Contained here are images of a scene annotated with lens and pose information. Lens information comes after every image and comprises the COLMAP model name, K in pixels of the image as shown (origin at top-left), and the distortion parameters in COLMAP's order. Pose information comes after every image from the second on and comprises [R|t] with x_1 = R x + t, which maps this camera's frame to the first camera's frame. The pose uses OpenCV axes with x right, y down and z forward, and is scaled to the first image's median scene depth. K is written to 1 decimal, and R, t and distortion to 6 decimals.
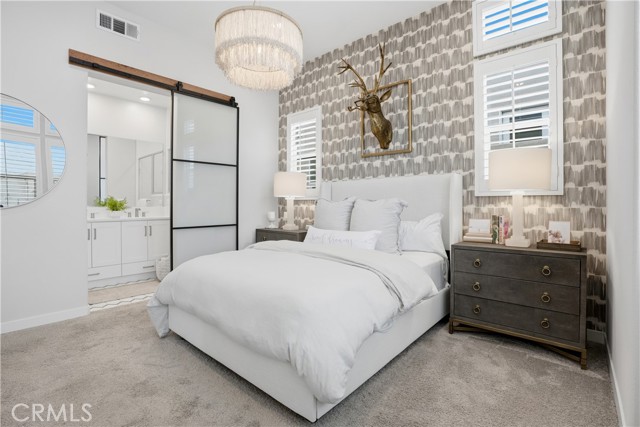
lens RADIAL K [[301.0, 0, 325.9], [0, 301.0, 208.5], [0, 0, 1]] dist [-0.045764, 0.001215]
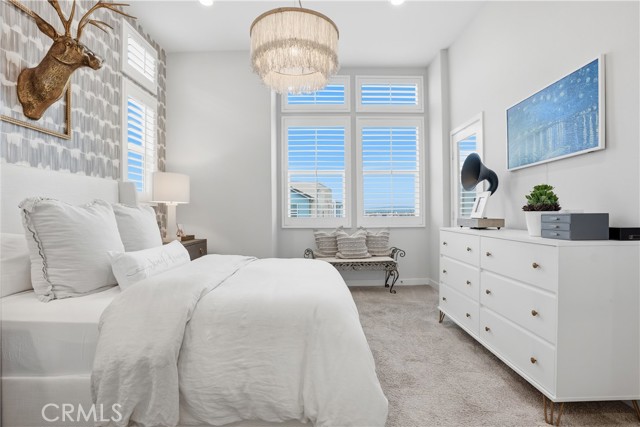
lens RADIAL K [[306.2, 0, 317.8], [0, 306.2, 214.0], [0, 0, 1]] dist [-0.054537, 0.017124]
pose [[-0.639869, -0.006599, 0.768456, -0.609721], [0.005484, 0.999898, 0.013152, -0.014140], [-0.768464, 0.012630, -0.639768, 0.925494]]
